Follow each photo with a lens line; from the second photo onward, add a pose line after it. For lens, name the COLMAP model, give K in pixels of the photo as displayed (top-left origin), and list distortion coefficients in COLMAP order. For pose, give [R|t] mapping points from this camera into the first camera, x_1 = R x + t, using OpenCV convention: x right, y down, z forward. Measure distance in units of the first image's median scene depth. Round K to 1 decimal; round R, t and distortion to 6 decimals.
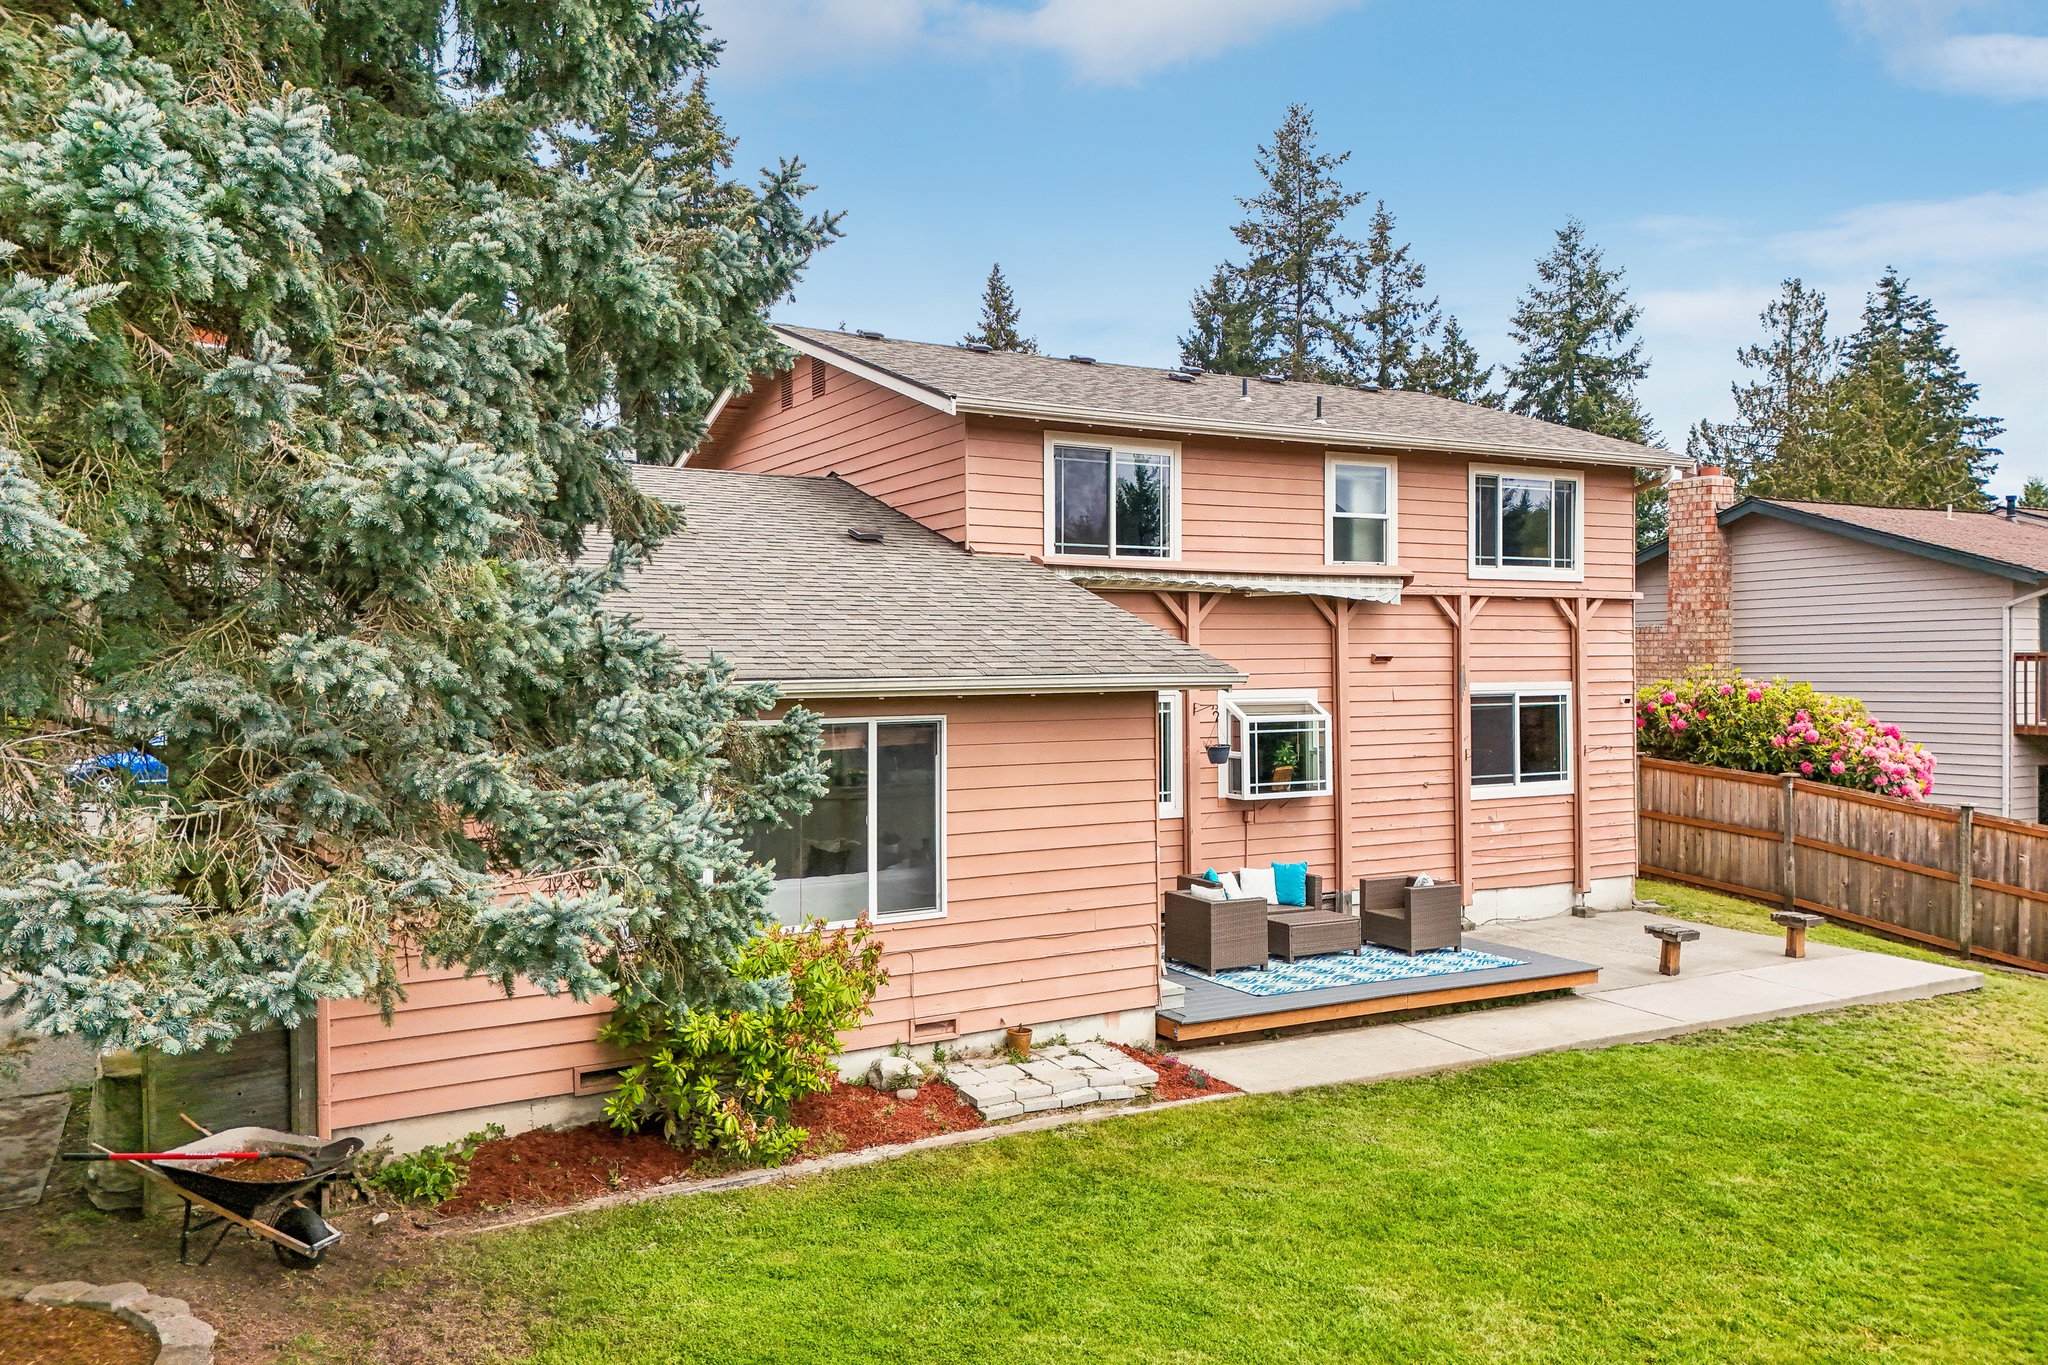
lens RADIAL K [[1497.5, 0, 1023.1], [0, 1497.5, 694.6], [0, 0, 1]] dist [0.094434, -0.115223]
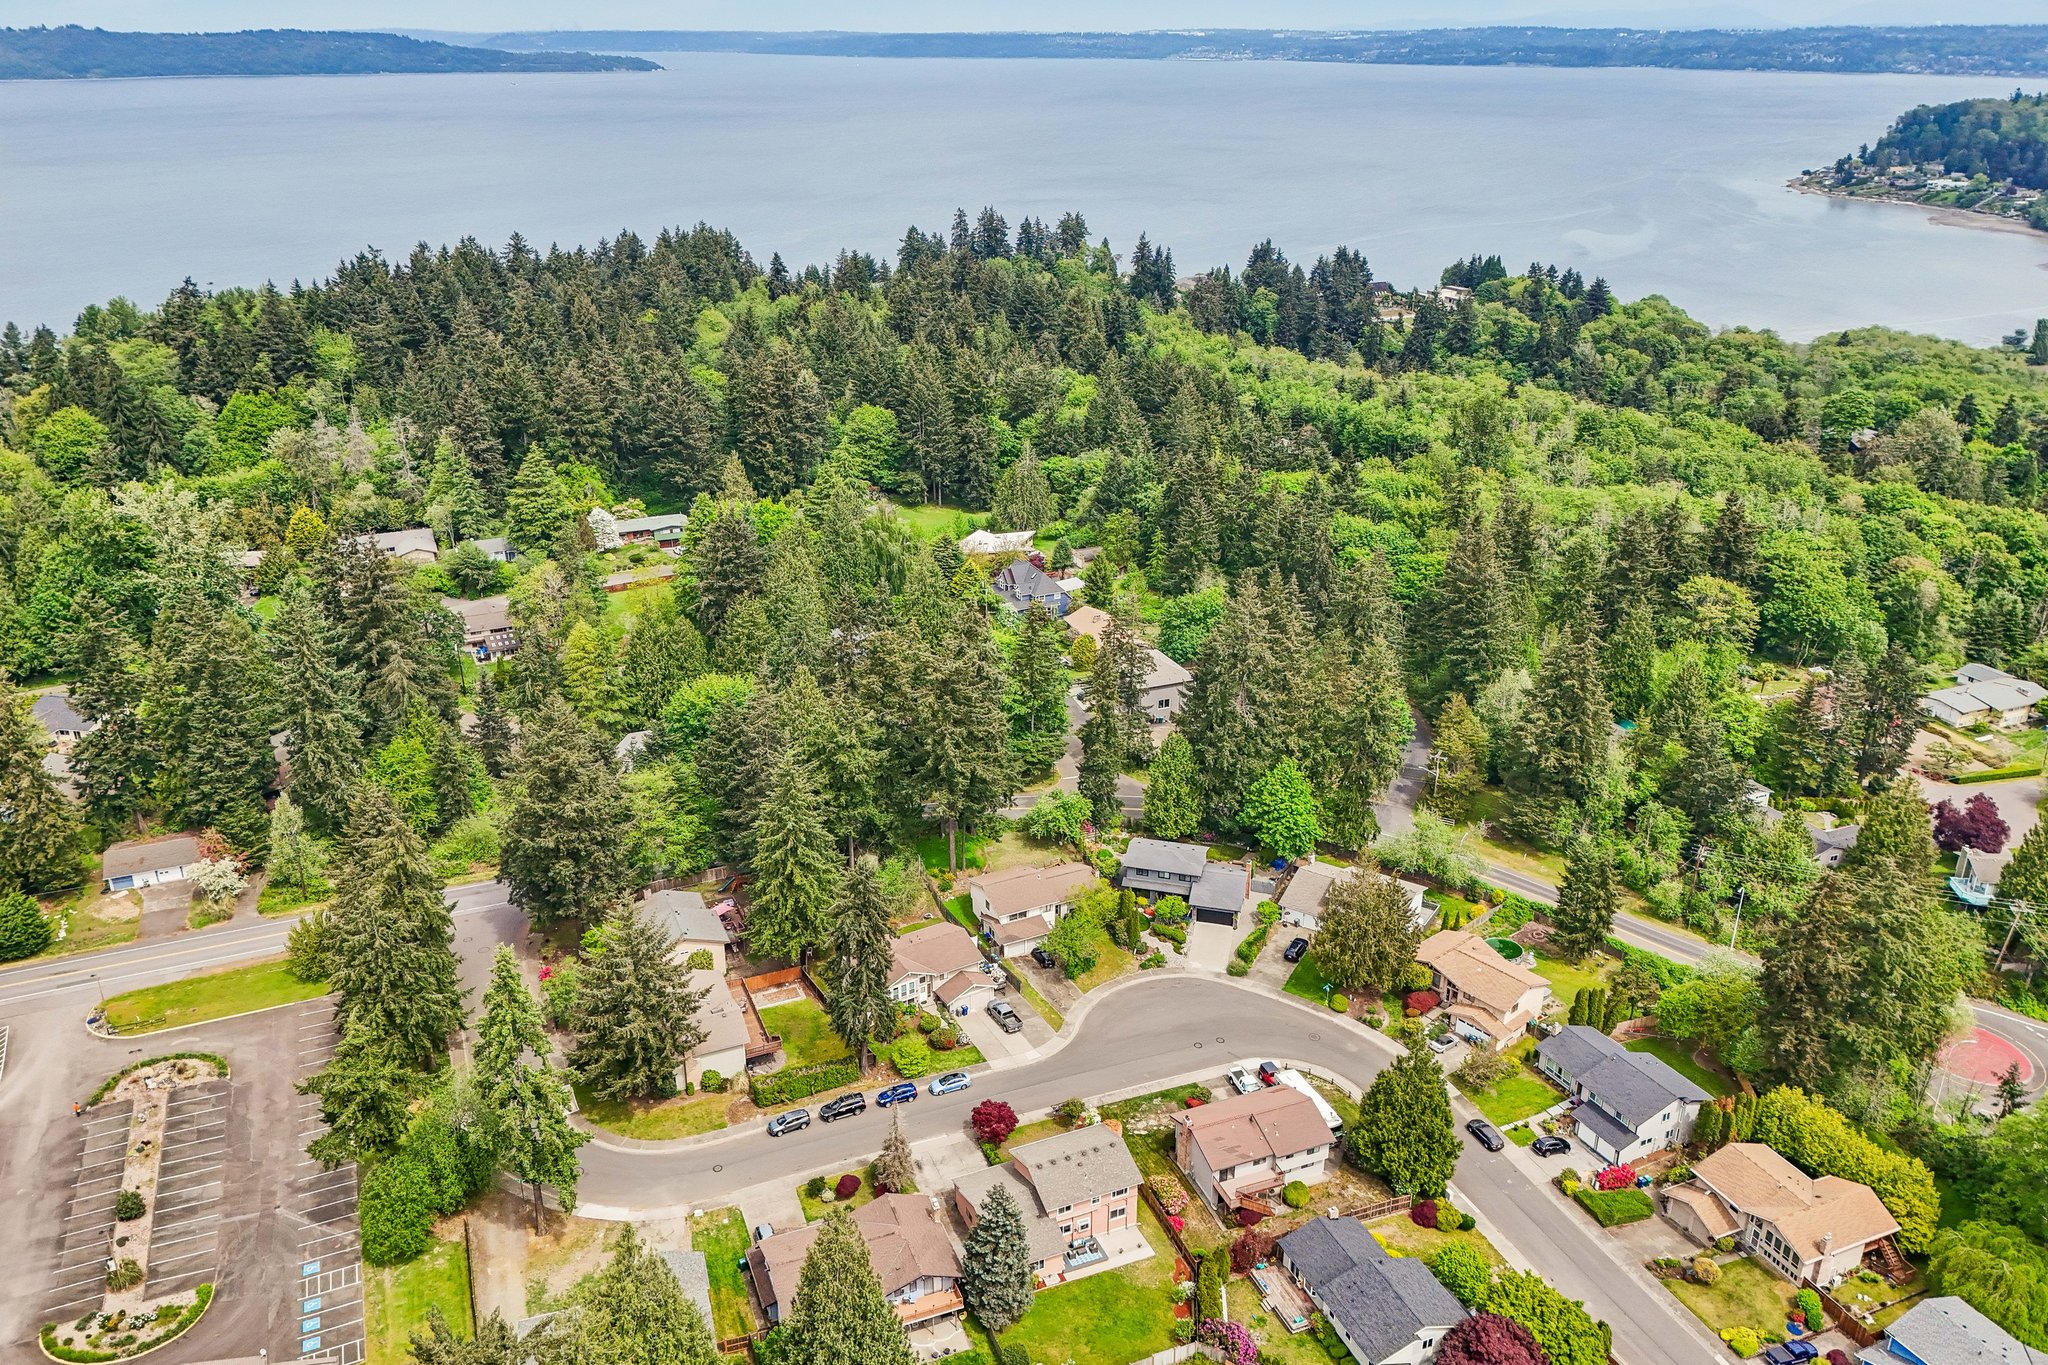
lens RADIAL K [[1497.5, 0, 1023.1], [0, 1497.5, 694.6], [0, 0, 1]] dist [0.094434, -0.115223]
pose [[0.992795, 0.050110, -0.108847, 0.595699], [-0.006545, 0.929683, 0.368303, -5.886353], [0.119649, -0.364937, 0.923312, -5.895929]]
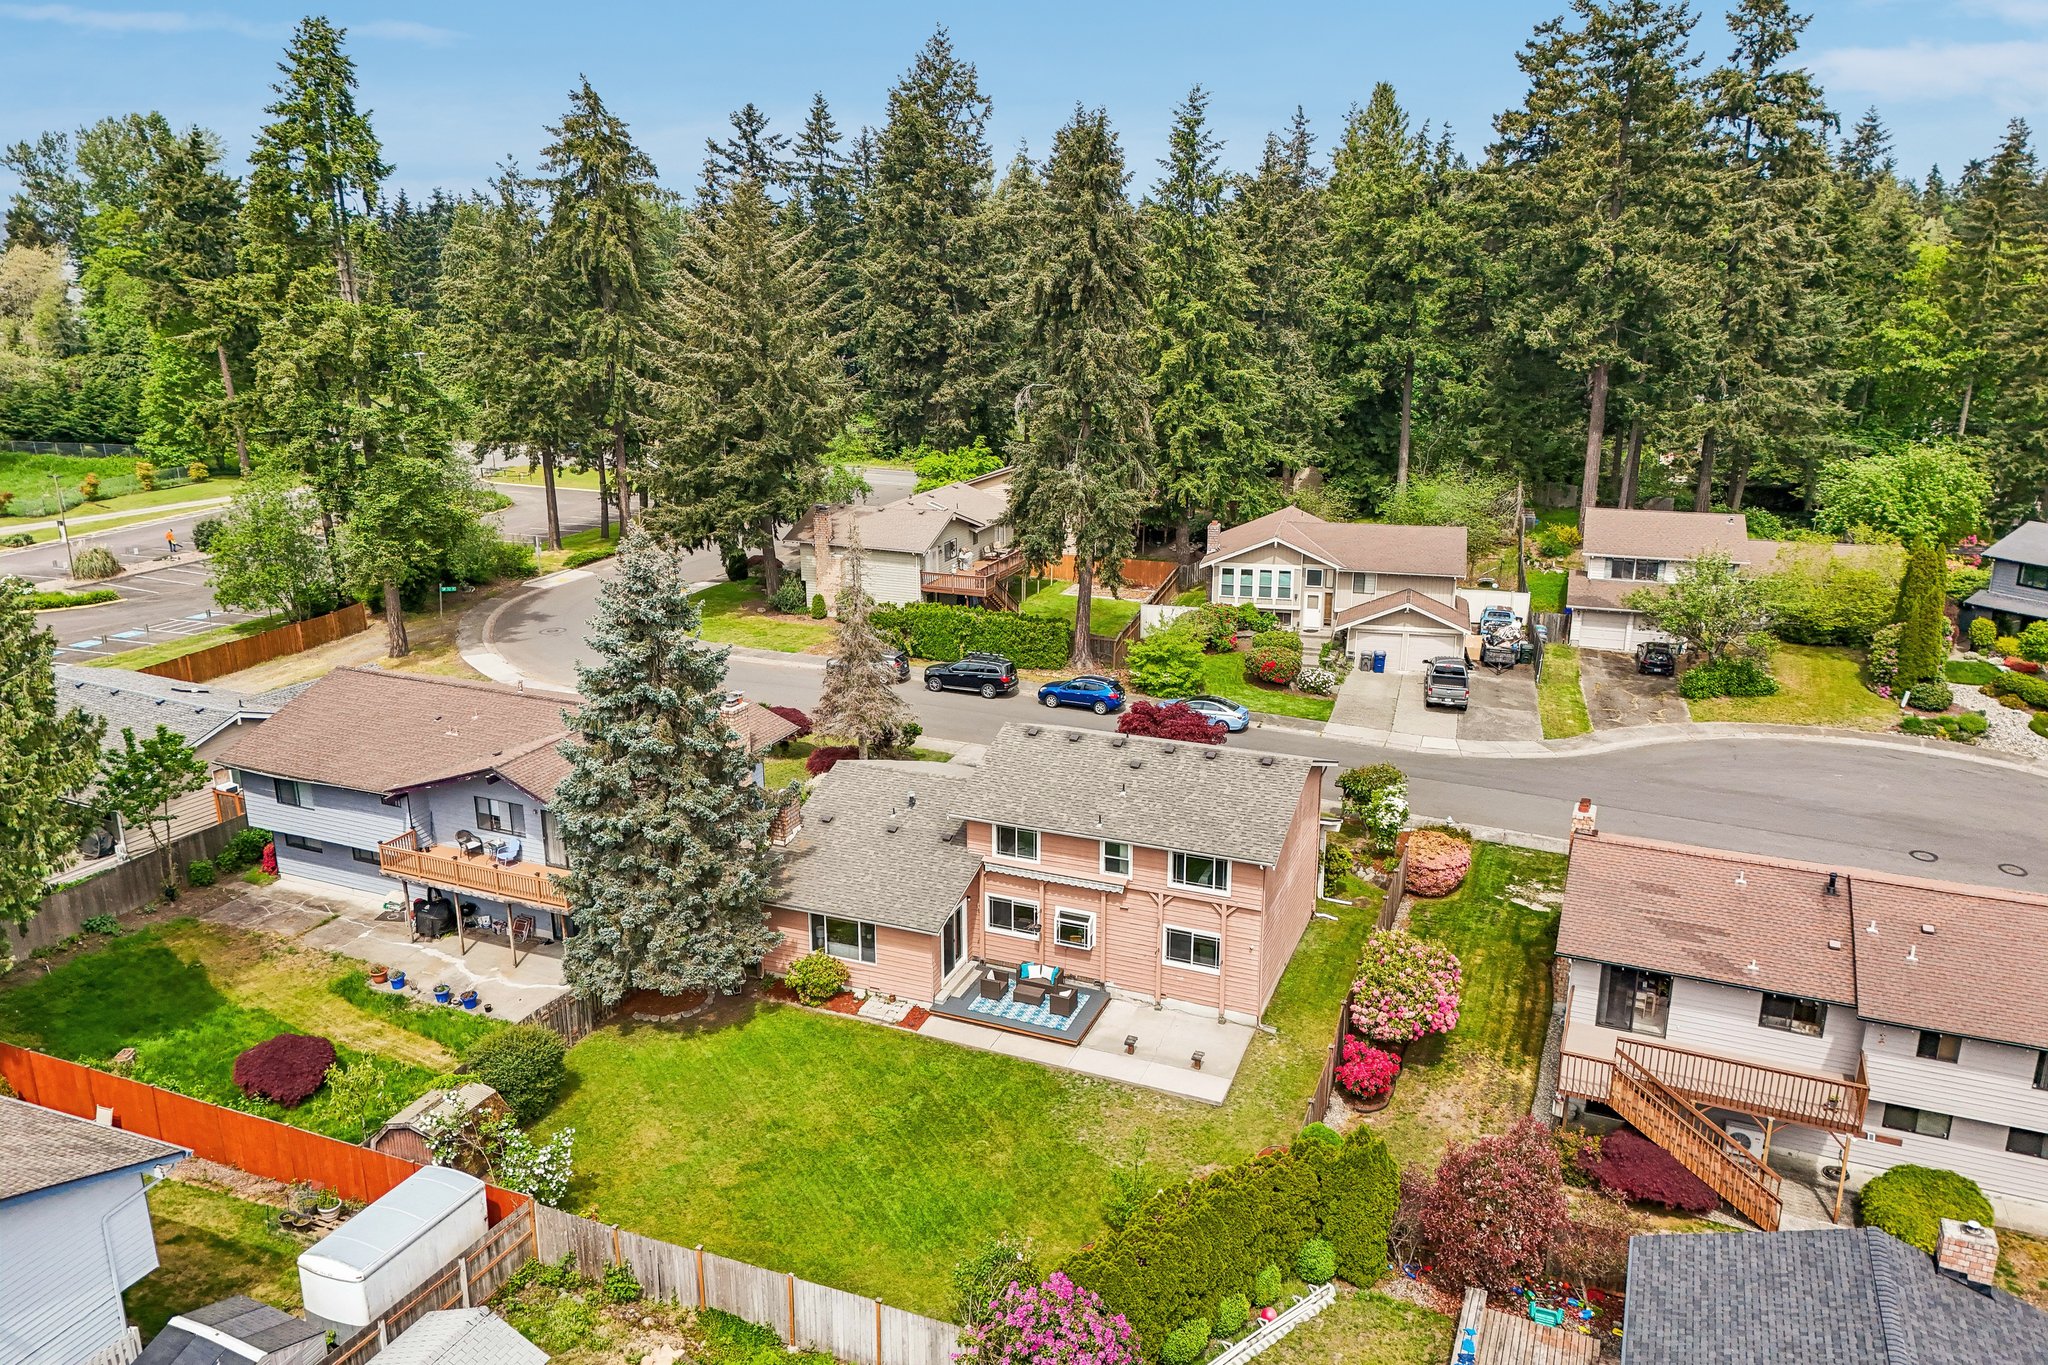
lens RADIAL K [[1479.1, 0, 1024.0], [0, 1479.1, 682.5], [0, 0, 1]] dist [0.094582, -0.129329]
pose [[0.613915, 0.229215, -0.755360, 2.020072], [-0.016197, 0.960369, 0.278261, -1.137149], [0.789206, -0.158594, 0.593297, -0.655805]]
